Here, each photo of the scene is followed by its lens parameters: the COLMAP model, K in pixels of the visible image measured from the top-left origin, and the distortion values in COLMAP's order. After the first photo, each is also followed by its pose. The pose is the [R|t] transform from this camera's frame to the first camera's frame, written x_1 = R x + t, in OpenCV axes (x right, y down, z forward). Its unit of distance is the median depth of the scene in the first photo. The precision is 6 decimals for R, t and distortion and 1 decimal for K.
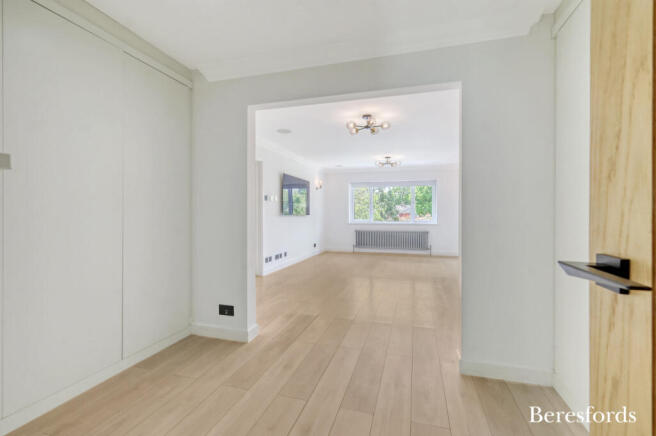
lens RADIAL K [[286.0, 0, 328.0], [0, 286.0, 218.0], [0, 0, 1]] dist [0.001755, 0.000147]
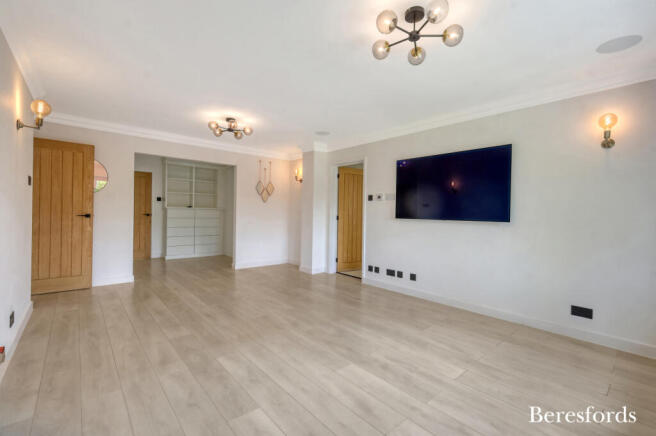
lens RADIAL K [[286.0, 0, 328.0], [0, 286.0, 218.0], [0, 0, 1]] dist [0.001755, 0.000147]
pose [[-0.527567, 0.016939, -0.849345, 0.410440], [-0.019671, 0.999290, 0.032148, -0.023218], [0.849286, 0.033668, -0.526859, 0.919705]]
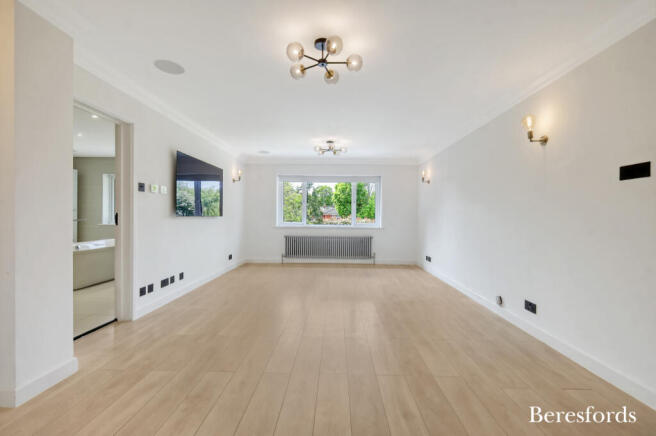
lens RADIAL K [[286.0, 0, 328.0], [0, 286.0, 218.0], [0, 0, 1]] dist [0.001755, 0.000147]
pose [[0.963600, 0.005514, 0.267290, -0.001226], [-0.004514, 0.999980, -0.004358, -0.003388], [-0.267308, 0.002993, 0.963606, 0.218920]]
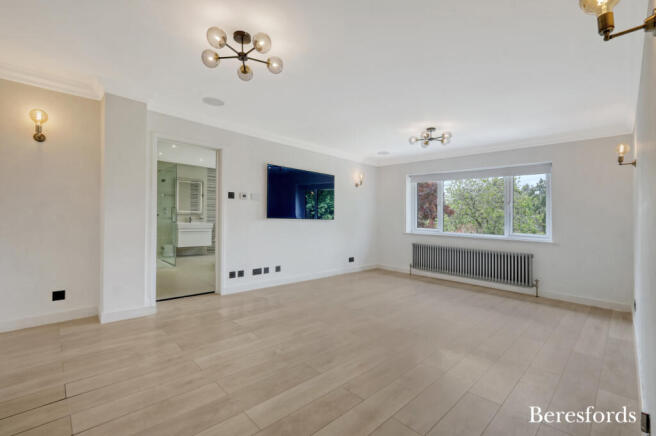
lens RADIAL K [[286.0, 0, 328.0], [0, 286.0, 218.0], [0, 0, 1]] dist [0.001755, 0.000147]
pose [[0.874400, 0.024767, -0.484572, 0.266093], [-0.033477, 0.999396, -0.009329, -0.006180], [0.484049, 0.024380, 0.874701, 0.299588]]
